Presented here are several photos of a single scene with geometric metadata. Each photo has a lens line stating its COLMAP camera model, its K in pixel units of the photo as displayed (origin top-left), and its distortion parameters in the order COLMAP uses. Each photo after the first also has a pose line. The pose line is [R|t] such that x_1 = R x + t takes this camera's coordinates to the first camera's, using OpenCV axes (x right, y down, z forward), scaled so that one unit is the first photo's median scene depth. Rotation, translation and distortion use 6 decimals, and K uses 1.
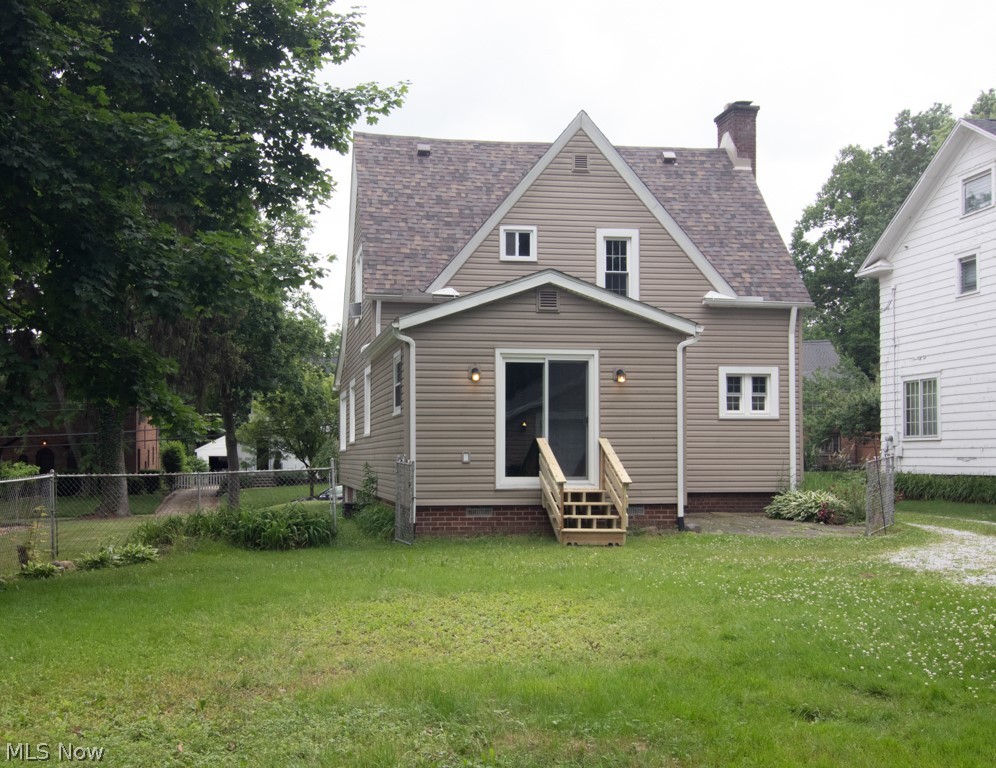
lens RADIAL K [[1169.7, 0, 433.4], [0, 1169.7, 448.1], [0, 0, 1]] dist [0.004153, -0.001019]
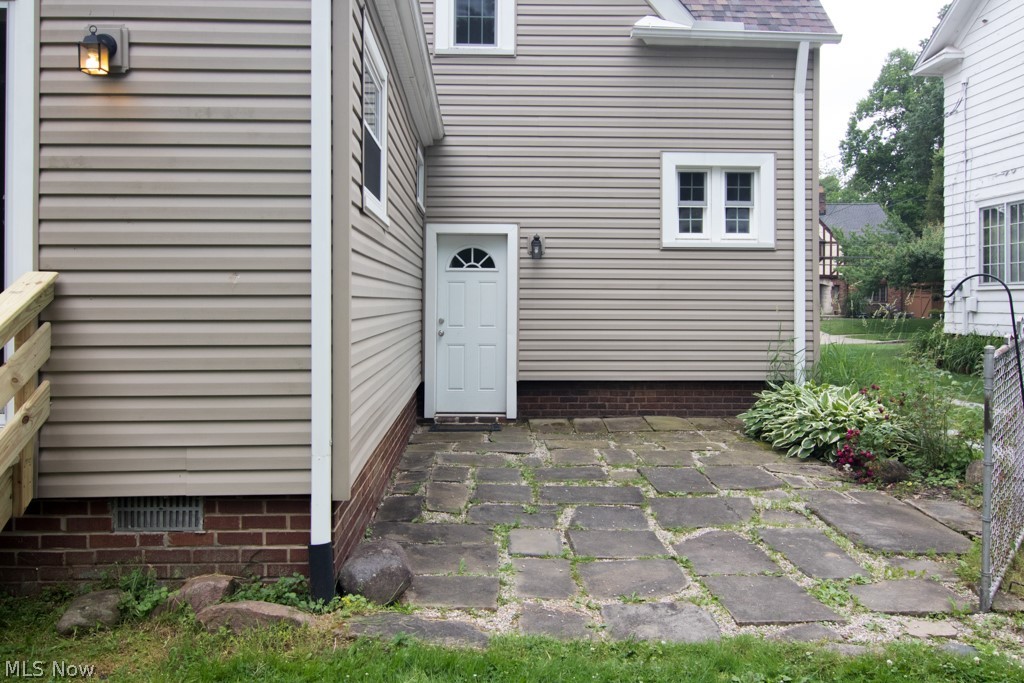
lens RADIAL K [[806.6, 0, 513.7], [0, 806.6, 303.4], [0, 0, 1]] dist [-0.003894, -0.006907]
pose [[0.995104, 0.004809, -0.098713, 0.210390], [-0.003846, 0.999943, 0.009946, -0.002200], [0.098755, -0.009518, 0.995066, 0.609001]]
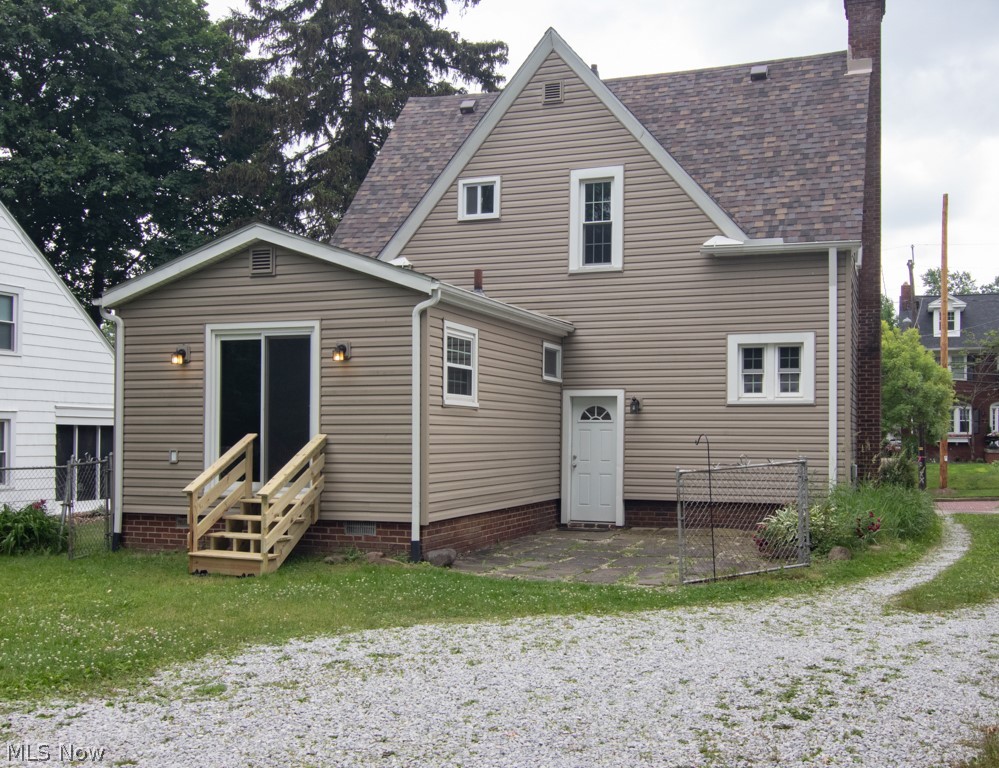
lens RADIAL K [[1047.8, 0, 501.8], [0, 1047.8, 424.7], [0, 0, 1]] dist [-0.009513, 0.000359]
pose [[0.879300, 0.000224, -0.476268, 0.433911], [-0.001937, 0.999993, -0.003106, -0.009595], [0.476264, 0.003653, 0.879295, 0.335512]]
